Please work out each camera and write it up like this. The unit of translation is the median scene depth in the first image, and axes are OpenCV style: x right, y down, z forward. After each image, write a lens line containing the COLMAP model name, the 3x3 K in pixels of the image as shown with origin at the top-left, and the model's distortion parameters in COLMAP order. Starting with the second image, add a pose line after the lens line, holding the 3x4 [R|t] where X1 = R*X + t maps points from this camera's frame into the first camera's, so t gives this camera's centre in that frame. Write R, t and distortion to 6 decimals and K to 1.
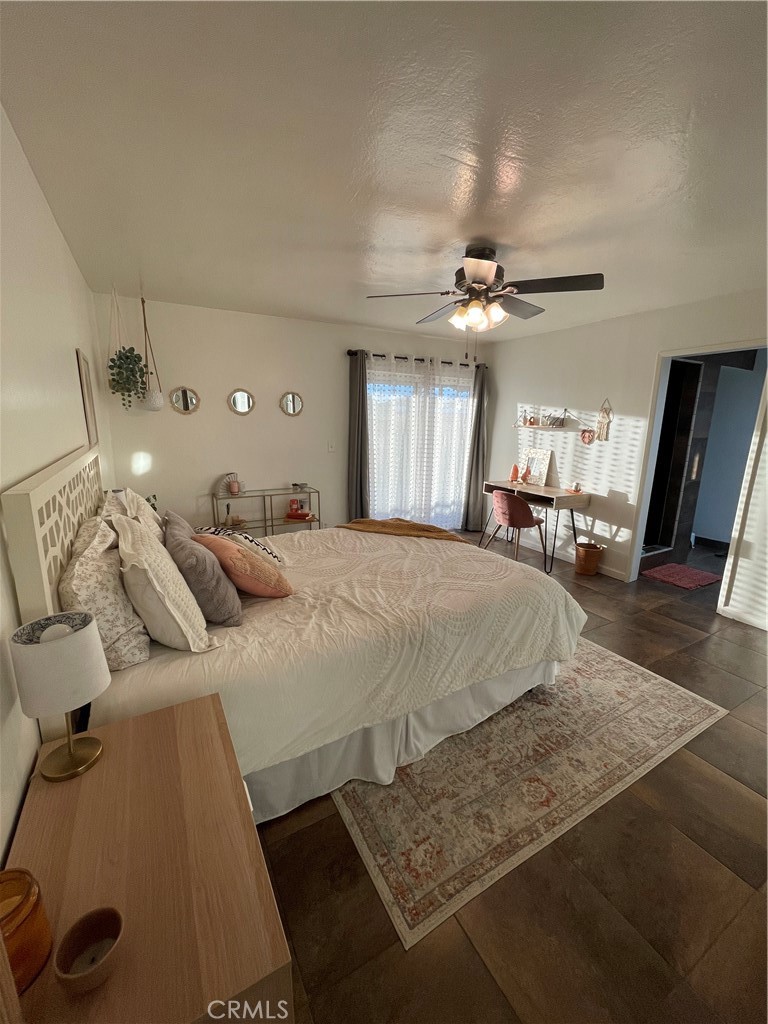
lens RADIAL K [[413.1, 0, 384.9], [0, 413.1, 514.1], [0, 0, 1]] dist [-0.000984, 0.000984]
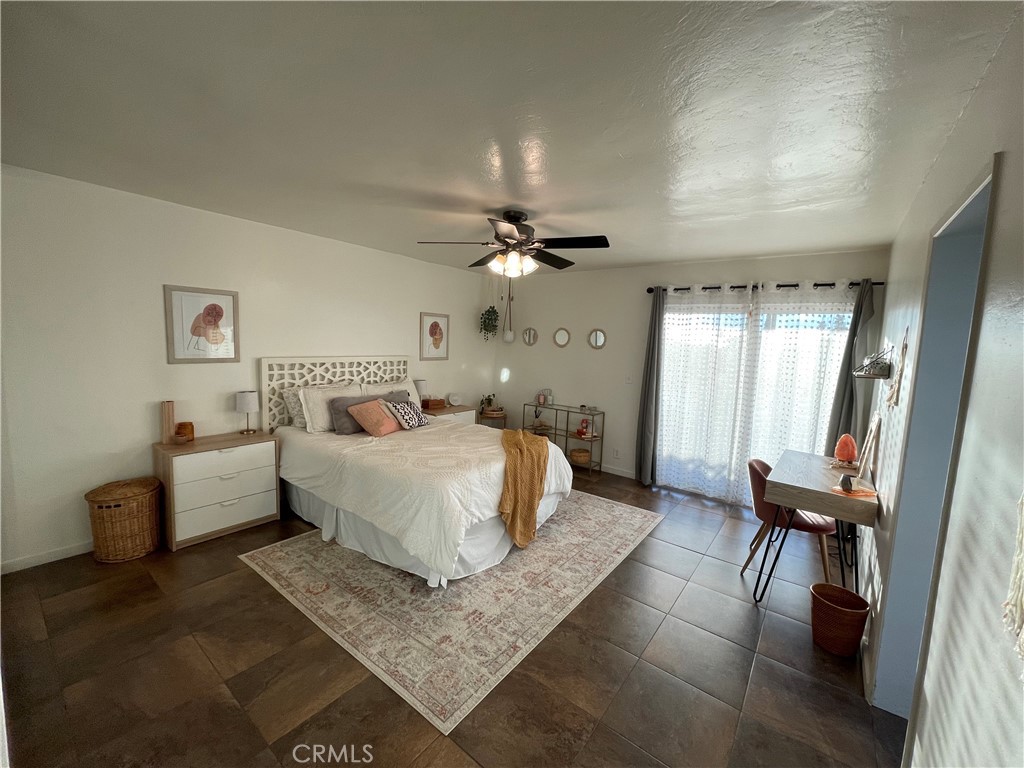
lens RADIAL K [[413.1, 0, 509.7], [0, 413.1, 386.3], [0, 0, 1]] dist [-0.000984, 0.000984]
pose [[0.387980, 0.101330, -0.916081, 1.250384], [-0.245522, 0.969386, 0.003242, -0.130277], [0.888364, 0.223661, 0.400981, 0.559032]]
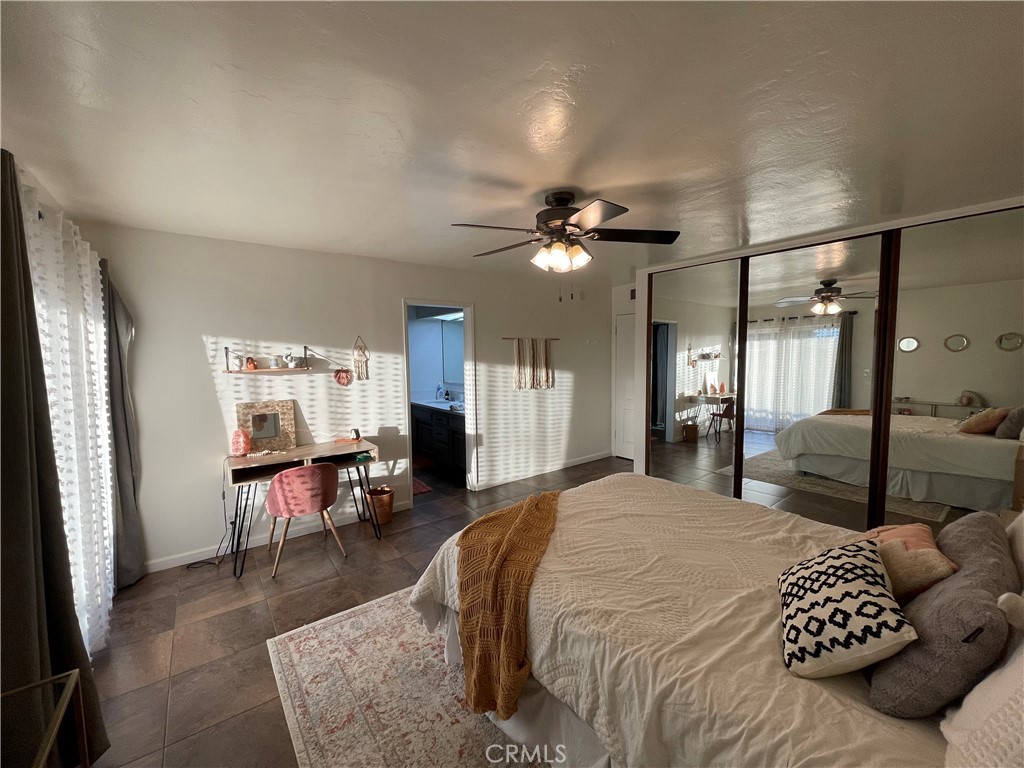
lens RADIAL K [[413.1, 0, 513.9], [0, 413.1, 387.0], [0, 0, 1]] dist [-0.000984, 0.000984]
pose [[-0.138580, -0.096278, 0.985660, -0.698290], [0.236956, 0.963132, 0.127393, -0.310435], [-0.961586, 0.251212, -0.110657, 1.208236]]
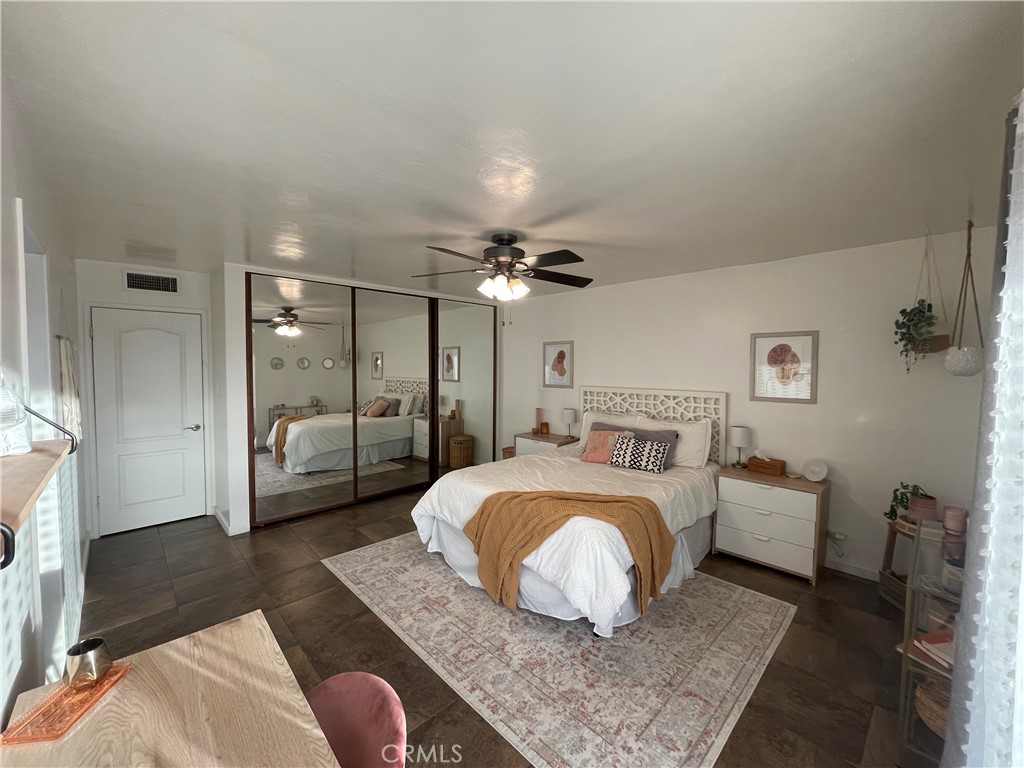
lens RADIAL K [[413.1, 0, 509.1], [0, 413.1, 386.2], [0, 0, 1]] dist [-0.000984, 0.000984]
pose [[-0.968842, -0.006693, -0.247591, 0.457873], [-0.076149, 0.959267, 0.272046, -0.492653], [0.235685, 0.282423, -0.929887, 1.993584]]
